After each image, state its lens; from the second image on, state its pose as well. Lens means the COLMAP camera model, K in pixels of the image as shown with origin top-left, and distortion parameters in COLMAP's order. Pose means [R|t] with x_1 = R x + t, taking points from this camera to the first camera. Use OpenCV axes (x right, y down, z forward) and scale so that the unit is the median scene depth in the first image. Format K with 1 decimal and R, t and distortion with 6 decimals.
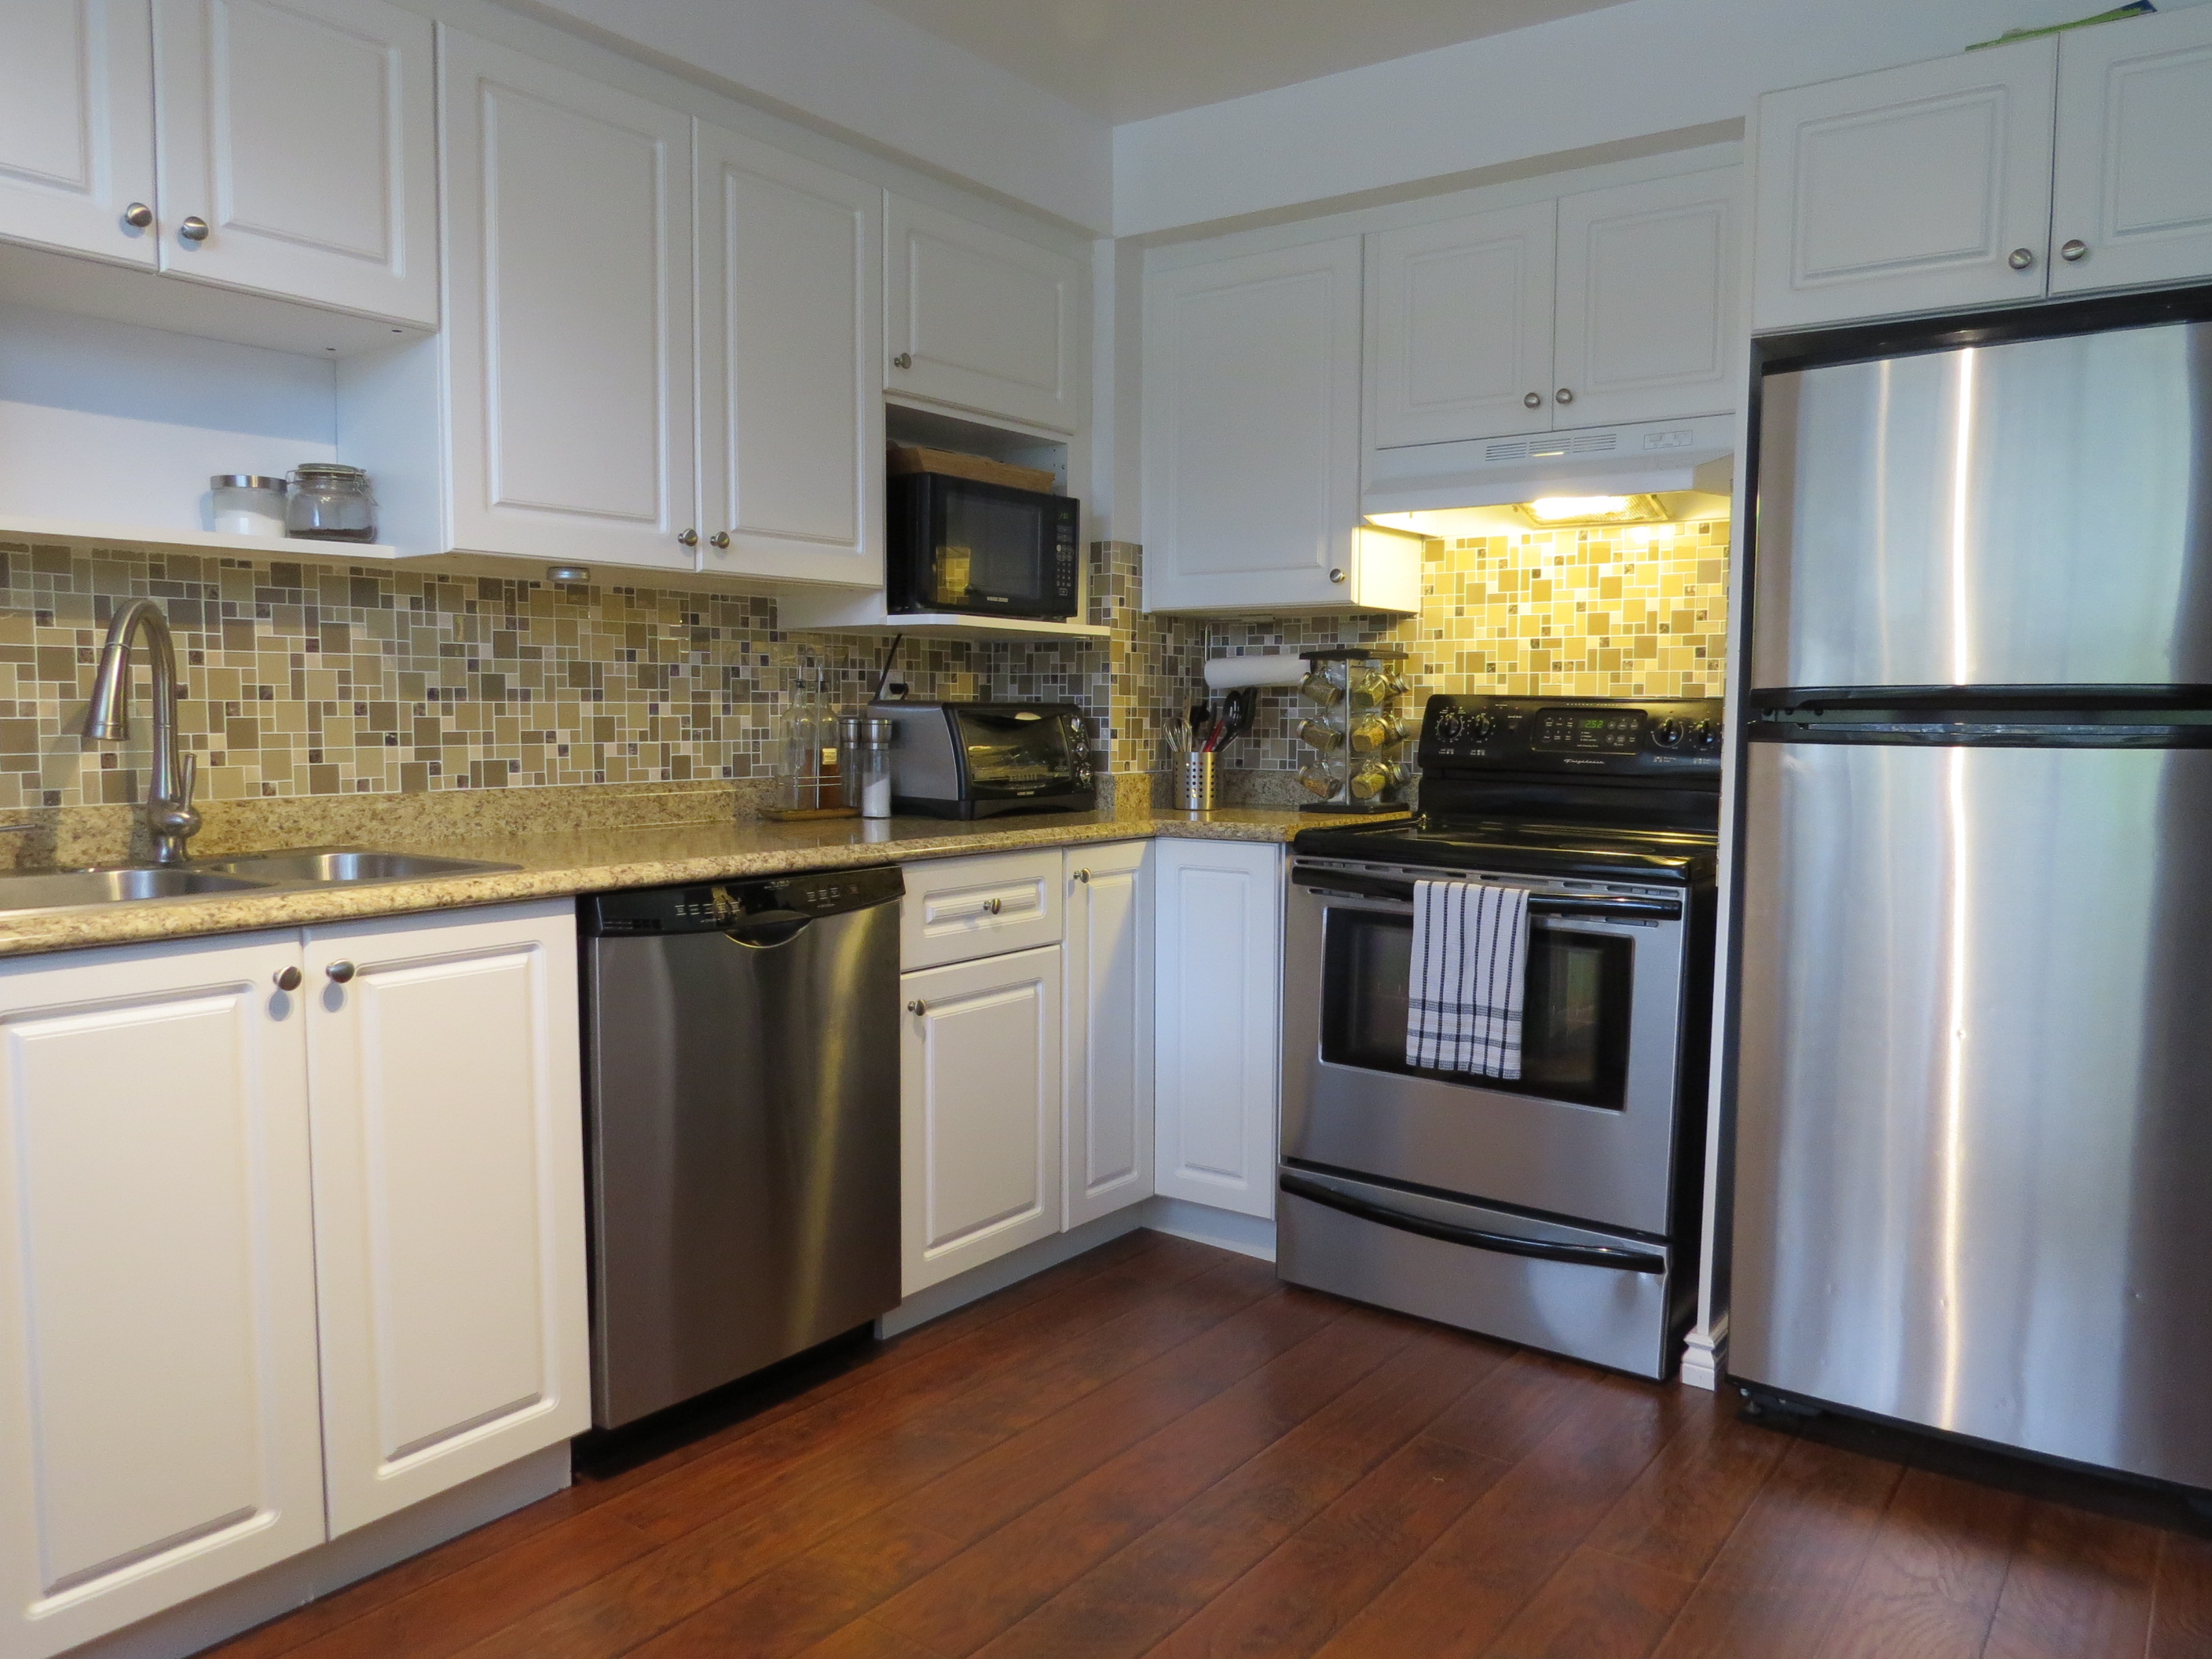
lens RADIAL K [[1589.0, 0, 1106.0], [0, 1589.0, 829.5], [0, 0, 1]] dist [-0.018764, 0.011673]
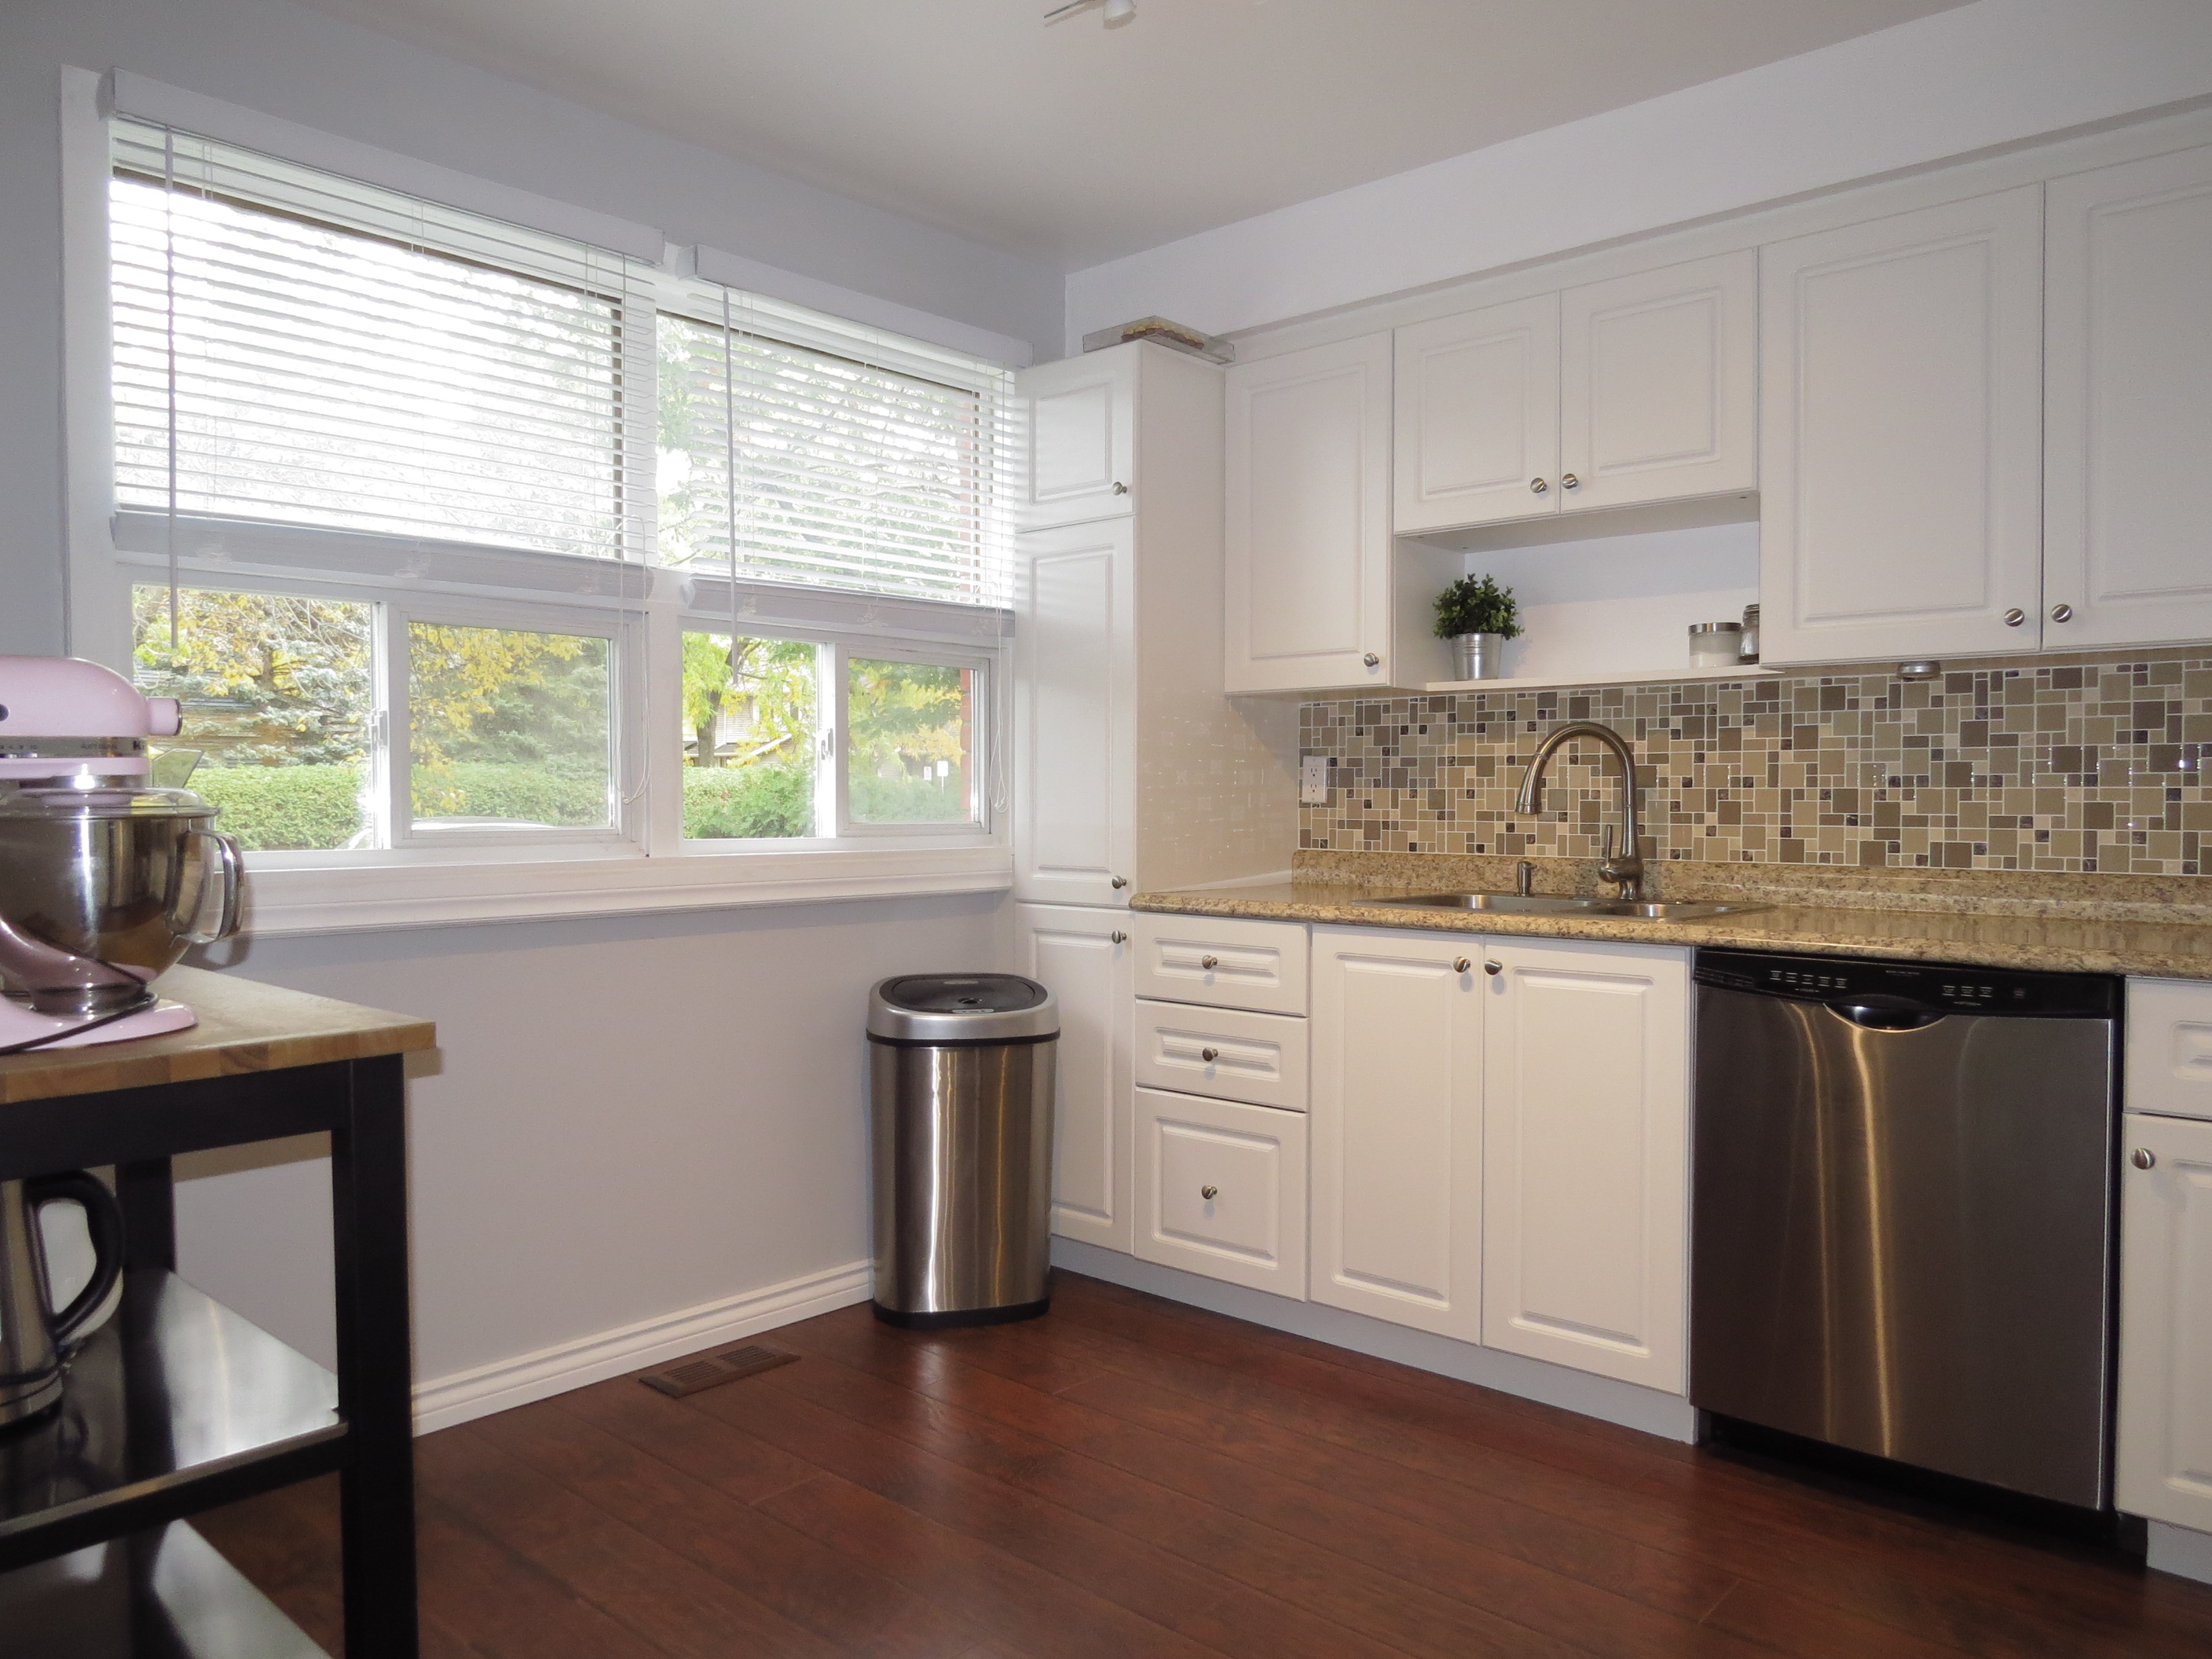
lens RADIAL K [[1589.0, 0, 1106.0], [0, 1589.0, 829.5], [0, 0, 1]] dist [-0.018764, 0.011673]
pose [[-0.103641, 0.018118, -0.994450, 0.768824], [-0.076557, 0.996723, 0.026138, -0.038059], [0.991664, 0.078841, -0.101914, 0.564705]]
